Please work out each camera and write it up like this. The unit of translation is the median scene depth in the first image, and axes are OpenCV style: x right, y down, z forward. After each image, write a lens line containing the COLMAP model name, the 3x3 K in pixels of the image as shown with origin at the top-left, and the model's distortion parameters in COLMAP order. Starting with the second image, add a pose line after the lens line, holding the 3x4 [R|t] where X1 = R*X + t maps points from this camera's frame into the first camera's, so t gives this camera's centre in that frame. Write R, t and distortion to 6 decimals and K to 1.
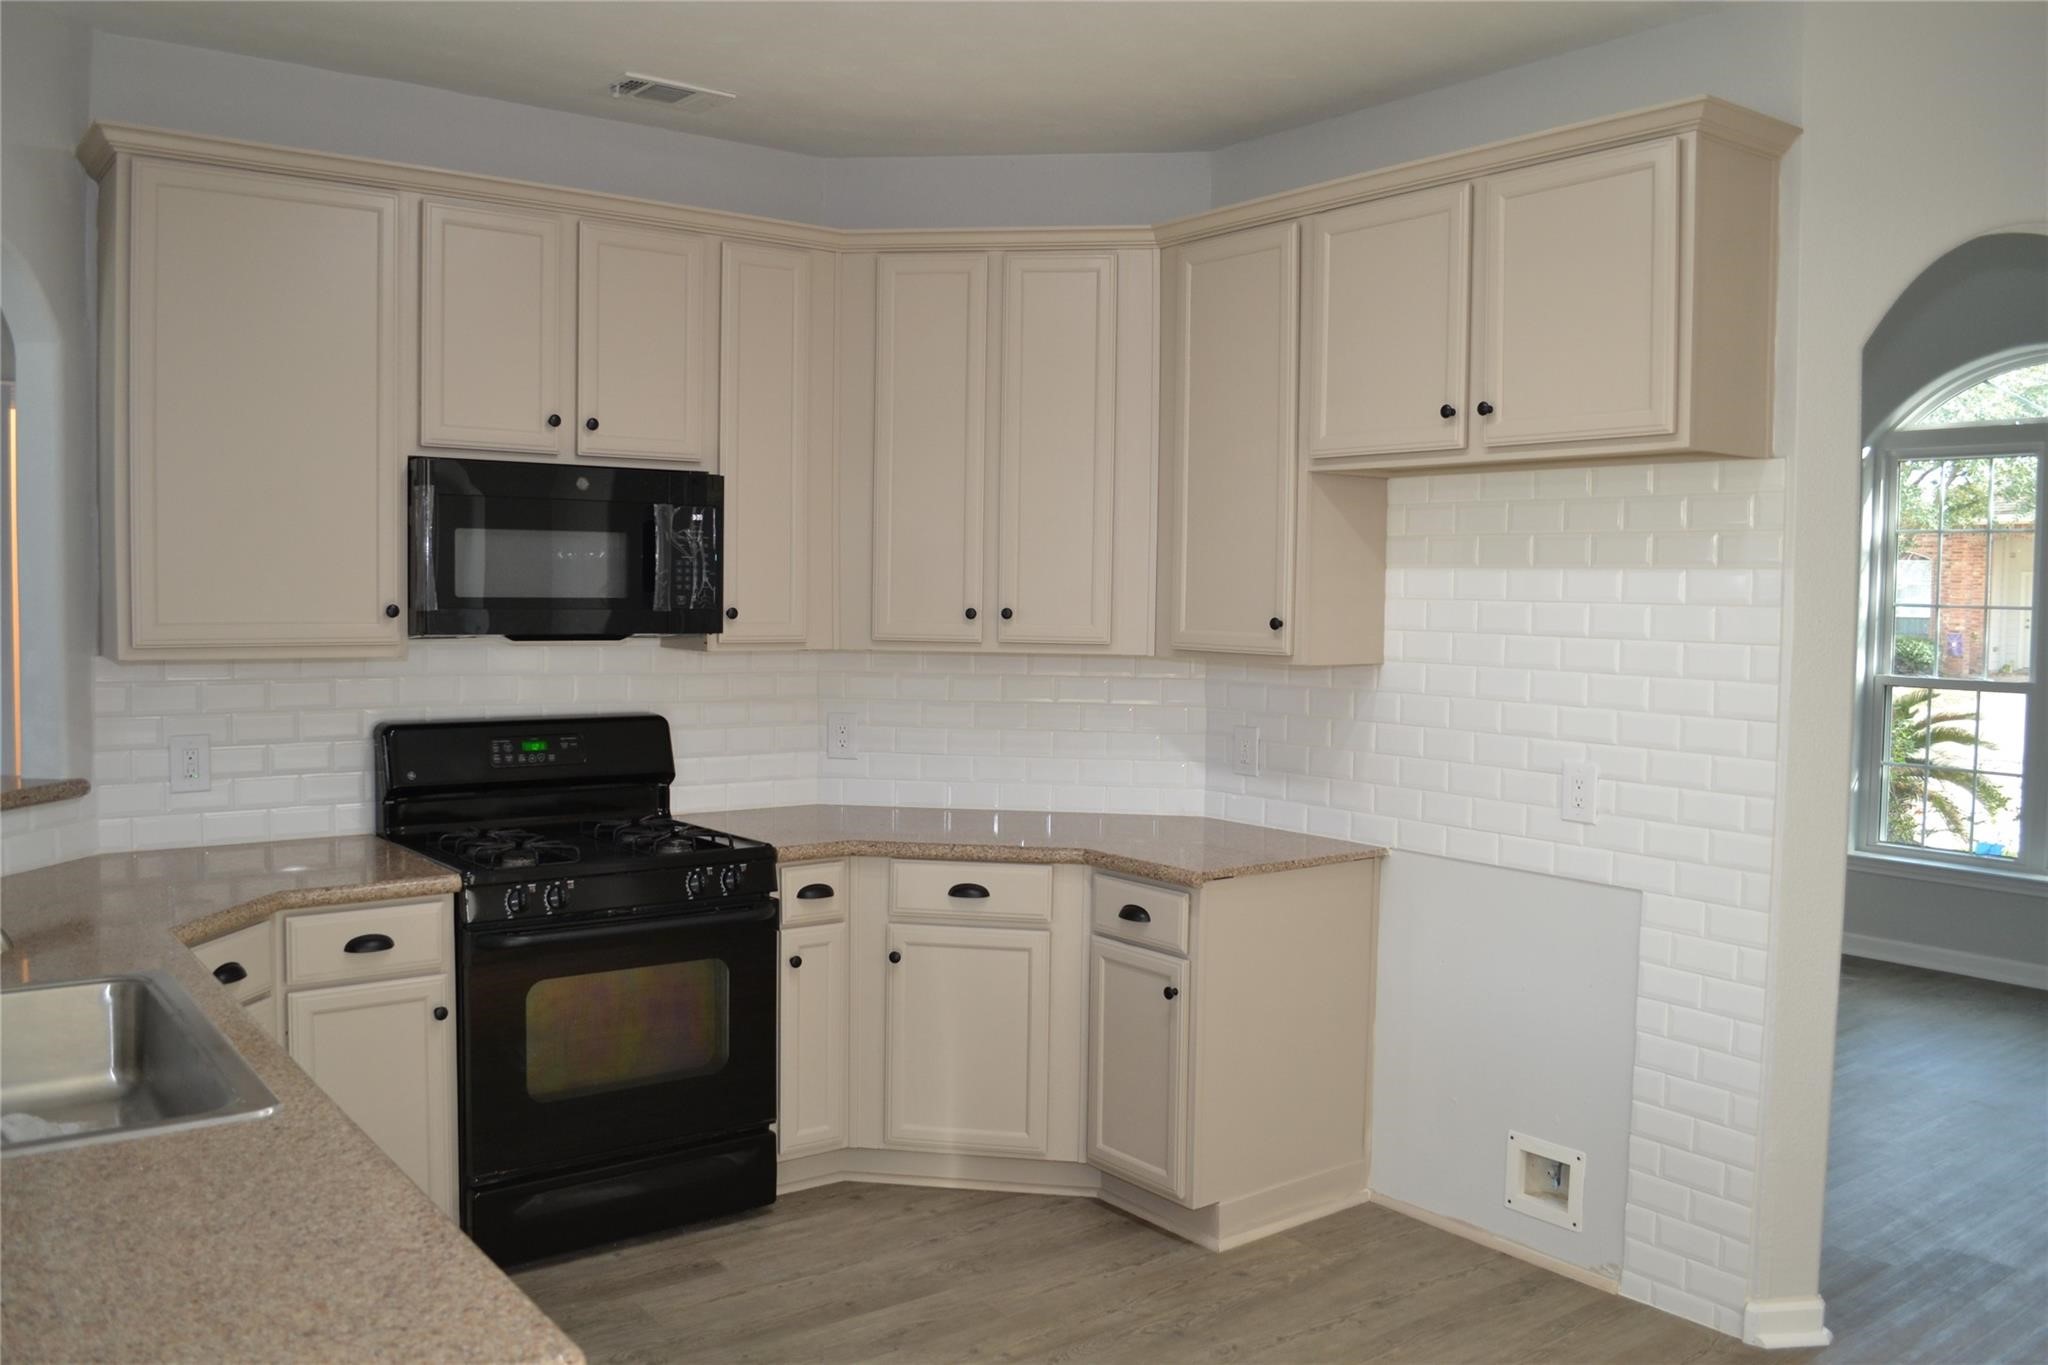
lens RADIAL K [[1665.6, 0, 1023.5], [0, 1665.6, 681.0], [0, 0, 1]] dist [-0.071705, 0.003268]
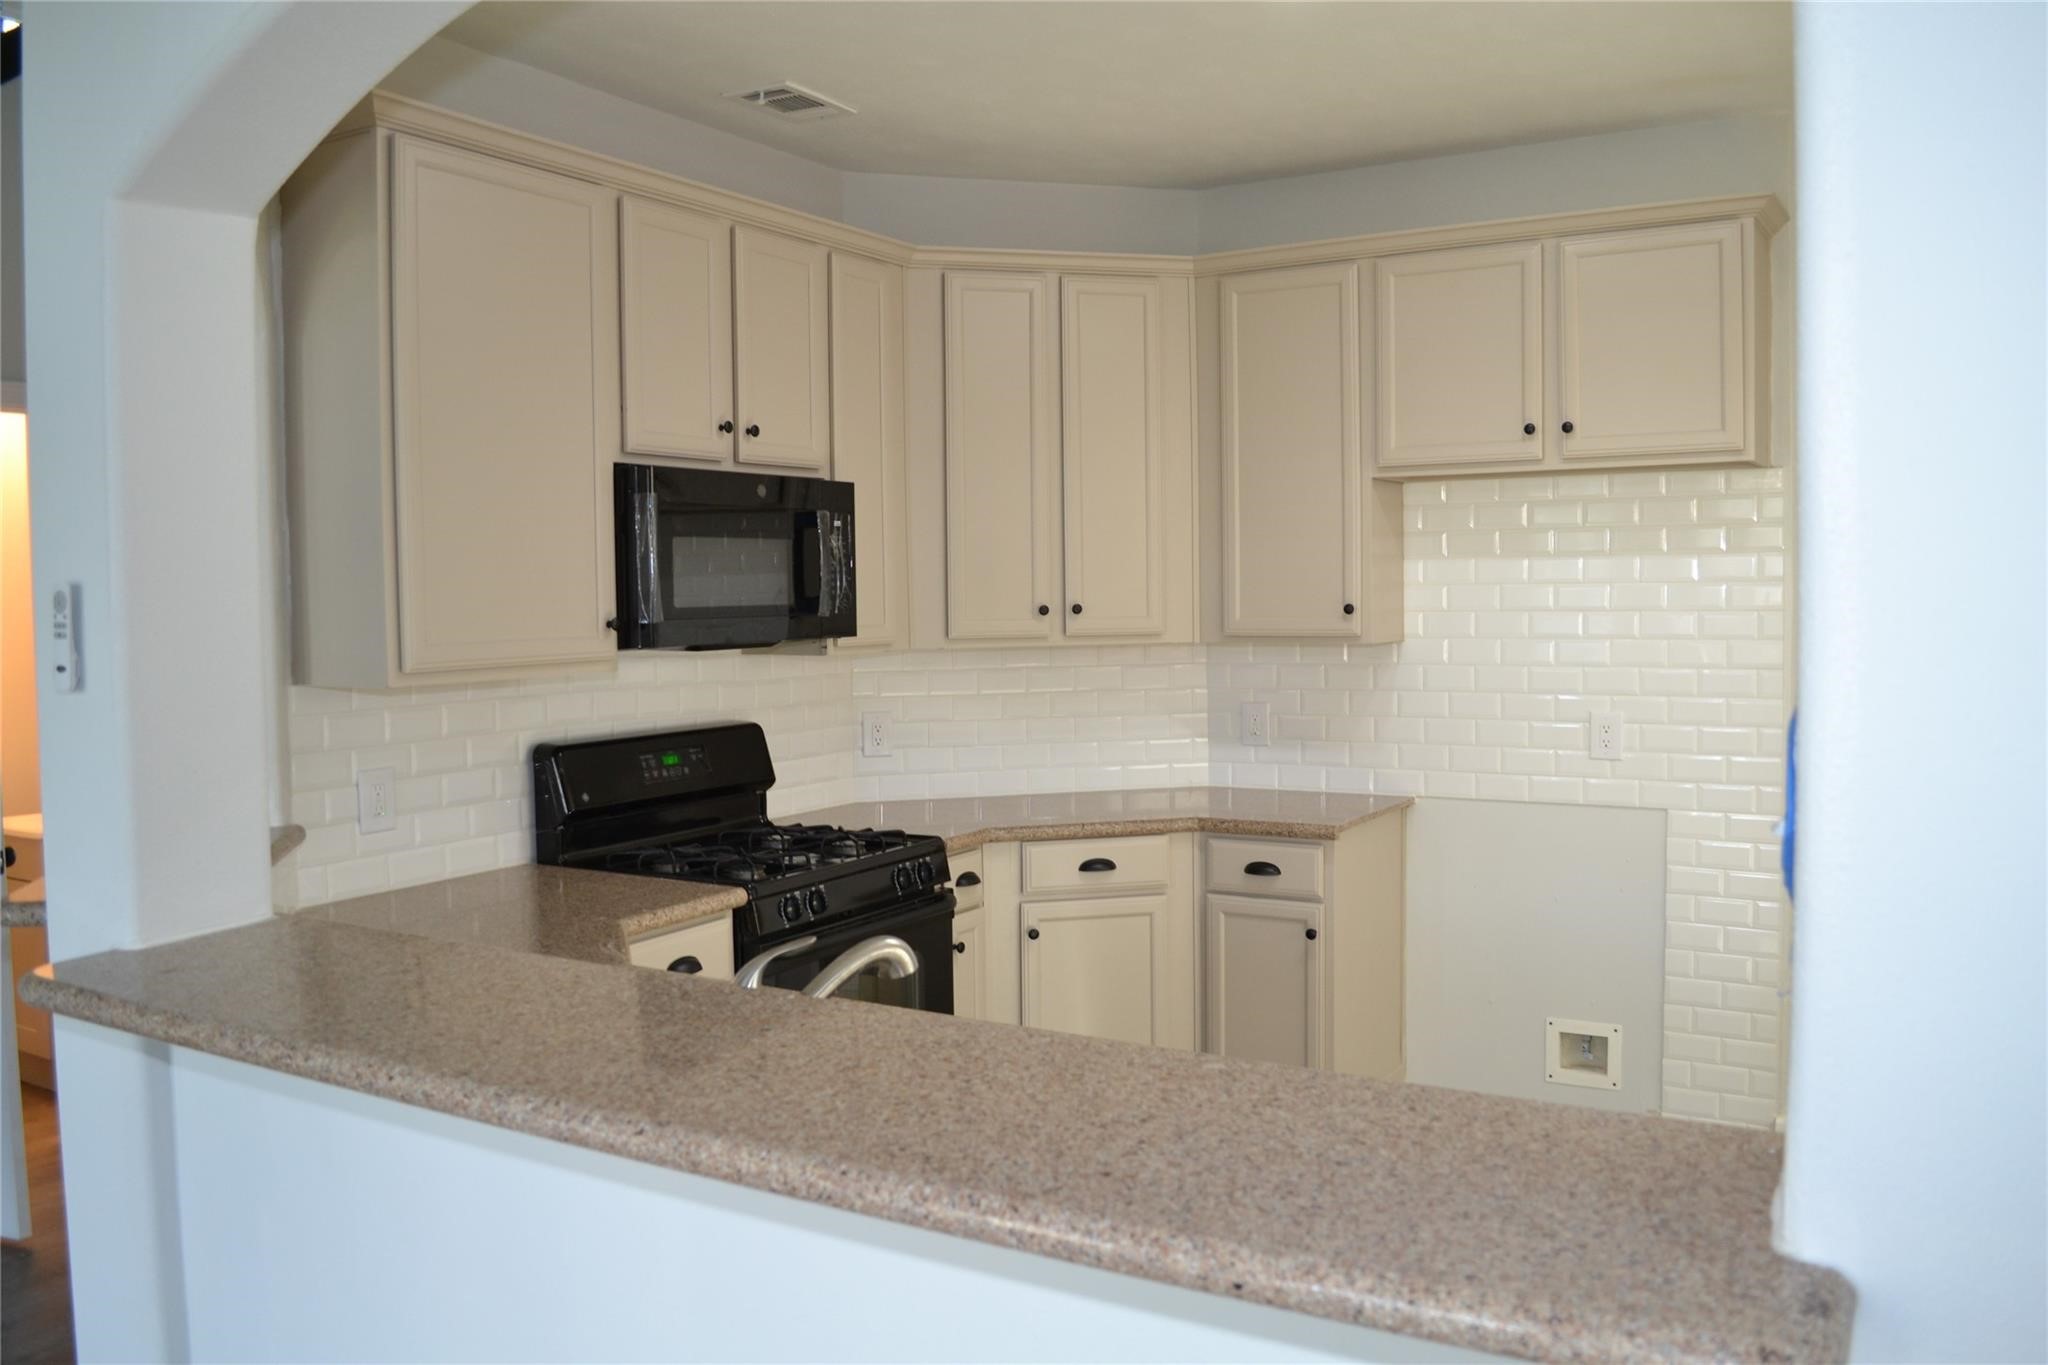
lens RADIAL K [[1665.6, 0, 1014.7], [0, 1665.6, 672.6], [0, 0, 1]] dist [-0.071705, 0.003268]
pose [[0.923959, -0.047067, 0.379585, -0.495716], [0.048920, 0.998791, 0.004768, -0.006885], [-0.379351, 0.014164, 0.925145, 0.016891]]
